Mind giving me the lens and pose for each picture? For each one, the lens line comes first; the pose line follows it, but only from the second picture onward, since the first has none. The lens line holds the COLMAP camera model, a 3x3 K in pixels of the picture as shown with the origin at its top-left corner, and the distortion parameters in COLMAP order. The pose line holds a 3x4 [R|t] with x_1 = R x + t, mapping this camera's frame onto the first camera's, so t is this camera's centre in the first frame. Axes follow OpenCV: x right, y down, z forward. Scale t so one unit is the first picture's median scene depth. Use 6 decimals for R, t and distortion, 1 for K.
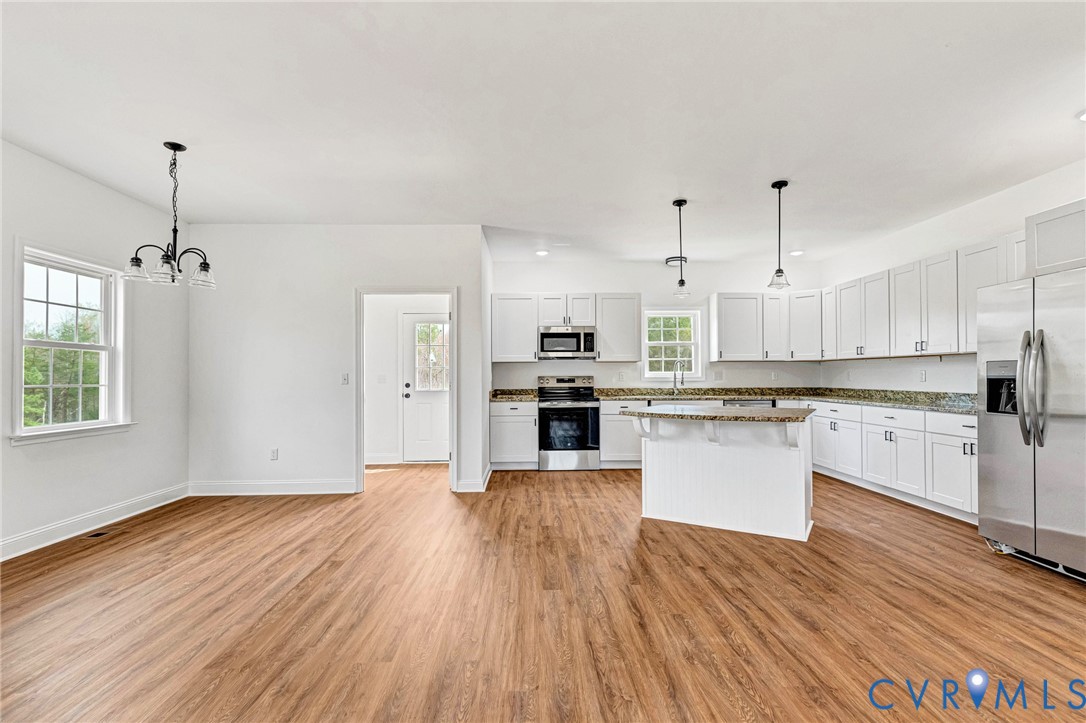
lens RADIAL K [[509.8, 0, 543.5], [0, 509.8, 371.0], [0, 0, 1]] dist [0.010979, -0.000821]
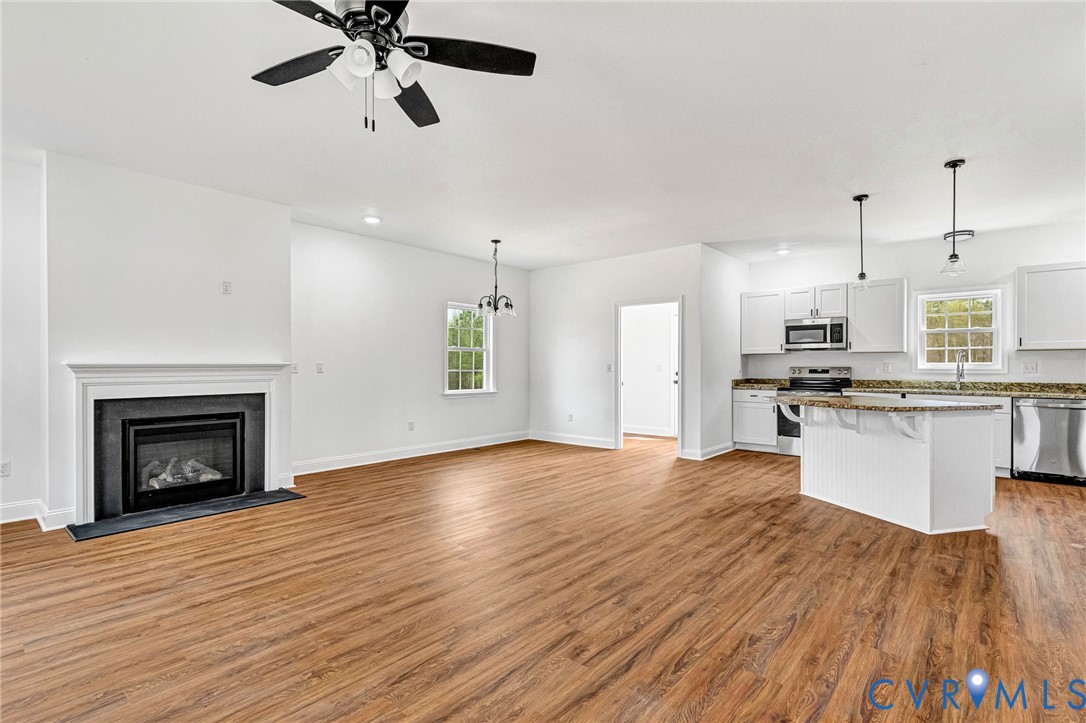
lens RADIAL K [[513.4, 0, 549.8], [0, 513.4, 365.9], [0, 0, 1]] dist [0.008699, -0.000474]
pose [[0.743685, 0.004956, -0.668512, 0.413484], [0.001847, 0.999953, 0.009468, -0.003394], [0.668528, -0.008276, 0.743641, -0.153977]]
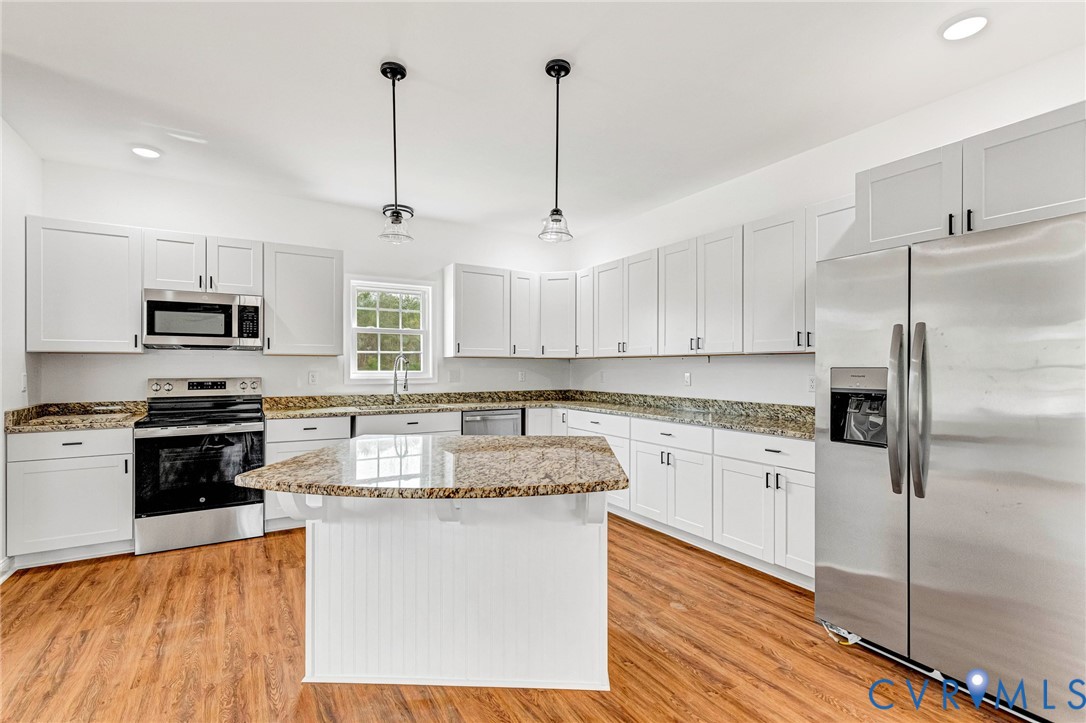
lens RADIAL K [[512.6, 0, 544.7], [0, 512.6, 367.5], [0, 0, 1]] dist [0.010785, -0.000387]
pose [[0.872495, 0.005757, 0.488589, 0.116403], [-0.009945, 0.999933, 0.005977, -0.011736], [-0.488521, -0.010074, 0.872494, 0.360153]]
